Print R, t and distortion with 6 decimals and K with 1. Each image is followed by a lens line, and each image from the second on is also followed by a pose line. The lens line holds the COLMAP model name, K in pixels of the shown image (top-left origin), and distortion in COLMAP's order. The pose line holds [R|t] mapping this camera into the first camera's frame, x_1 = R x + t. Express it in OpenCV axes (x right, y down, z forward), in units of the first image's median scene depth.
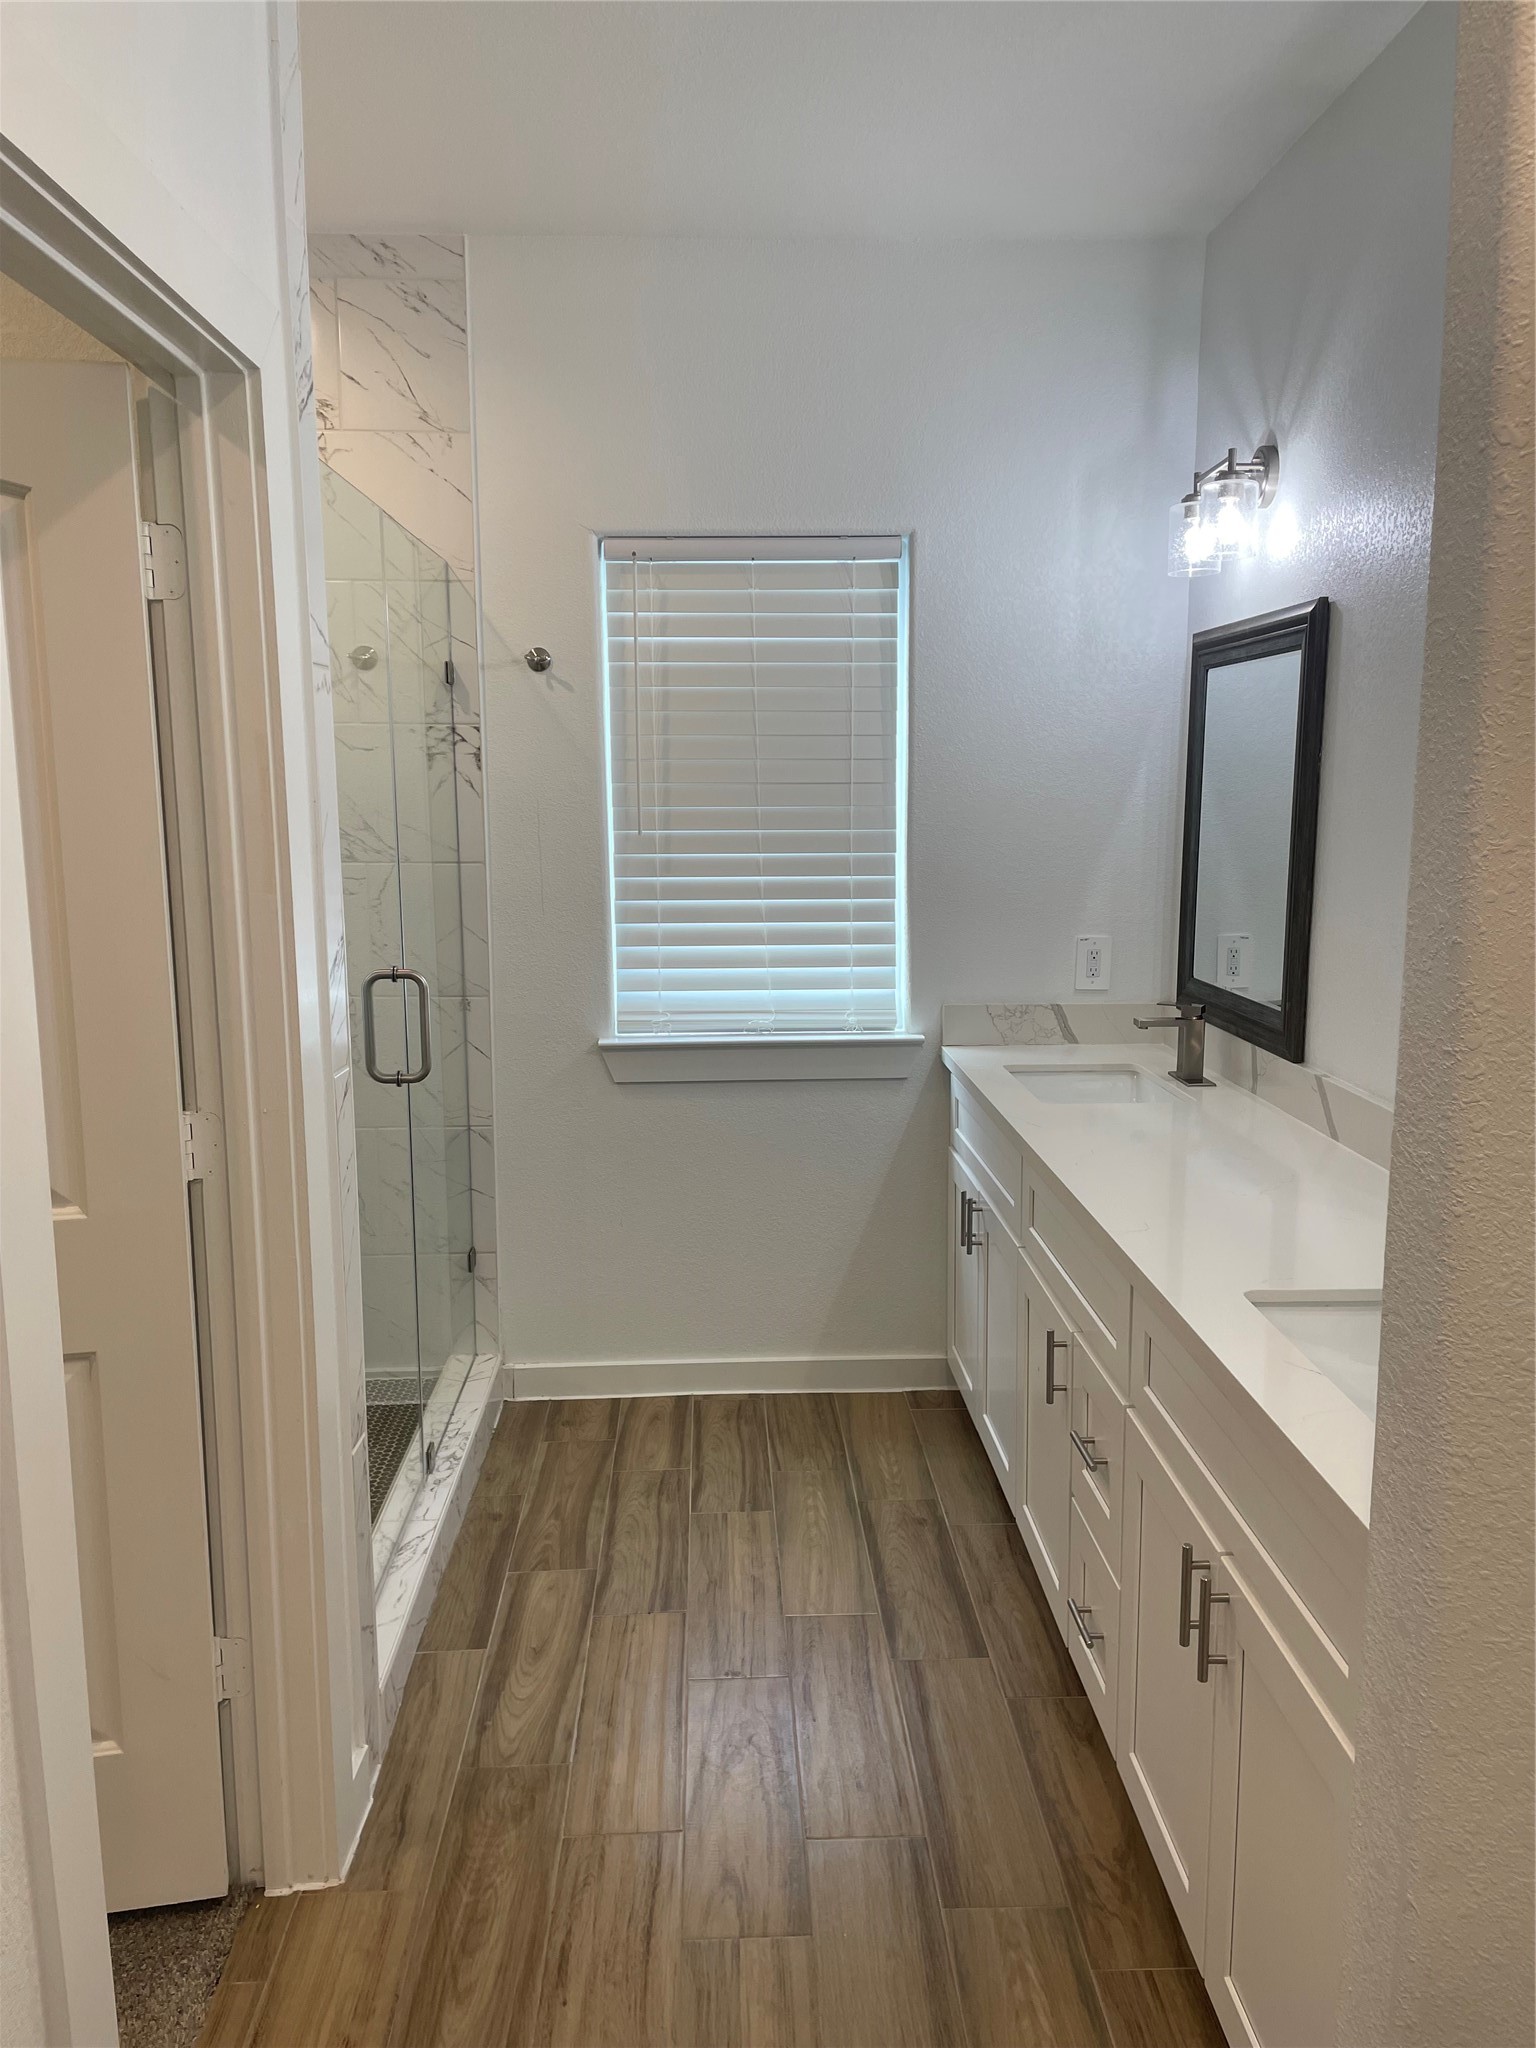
lens RADIAL K [[1535.7, 0, 742.9], [0, 1535.7, 1039.2], [0, 0, 1]] dist [0.097327, -0.119261]
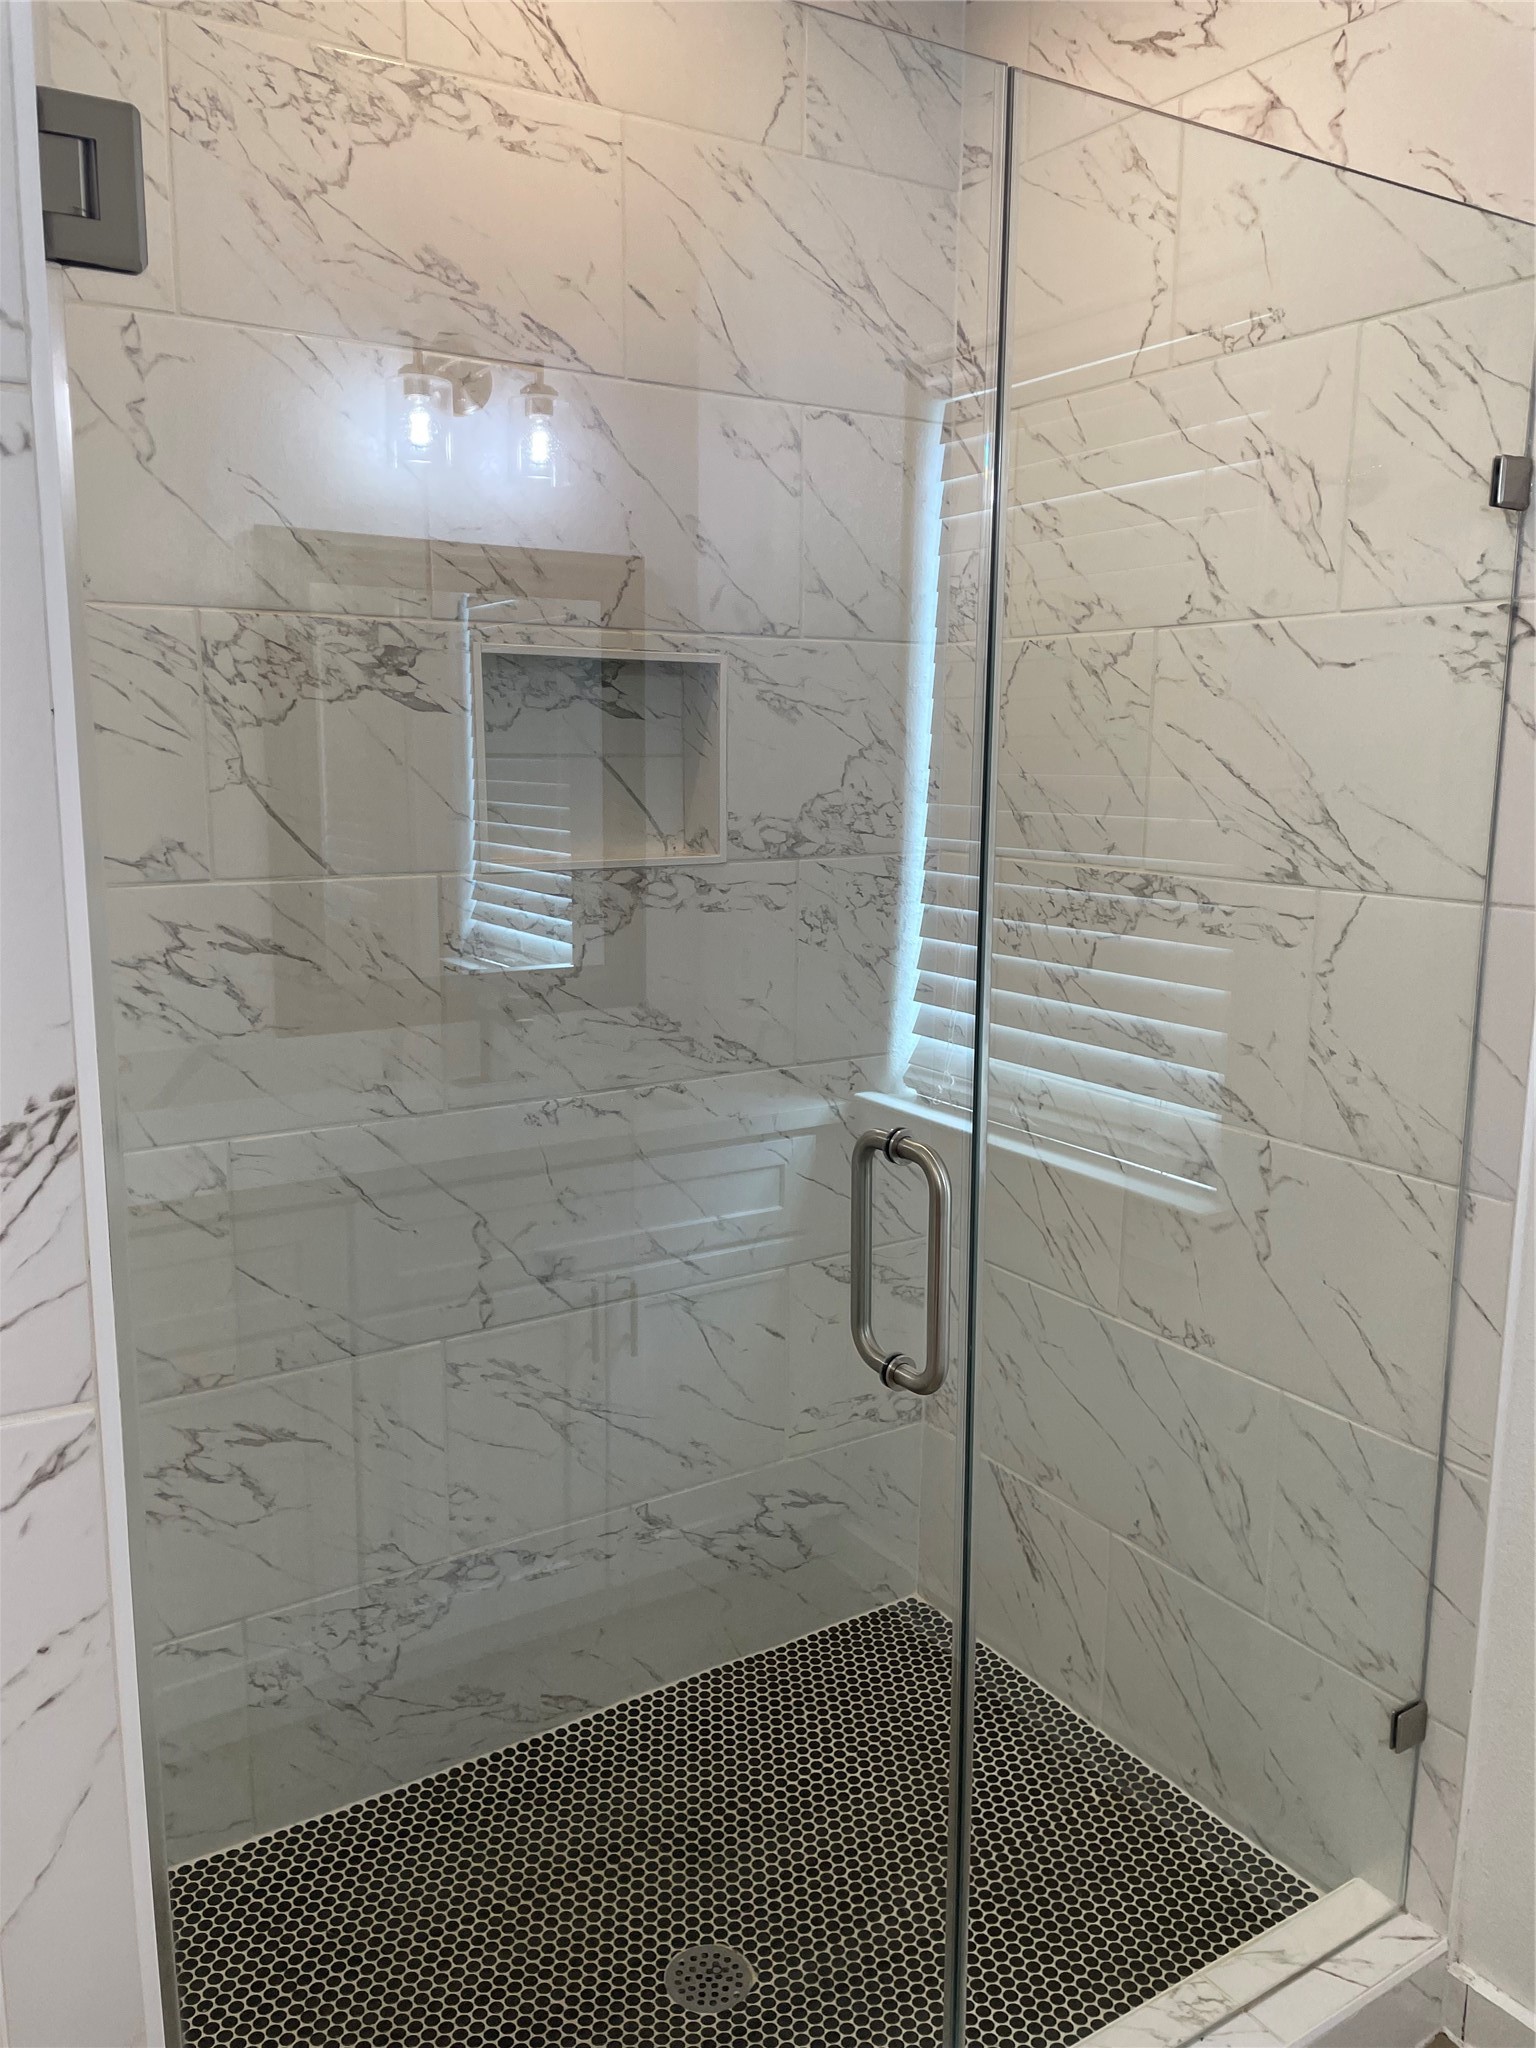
lens RADIAL K [[1546.5, 0, 813.5], [0, 1546.5, 1017.6], [0, 0, 1]] dist [0.087383, -0.113626]
pose [[0.521918, 0.154083, -0.838964, 0.108148], [-0.153327, 0.984476, 0.085422, -0.091013], [0.839102, 0.084053, 0.537441, 0.589380]]
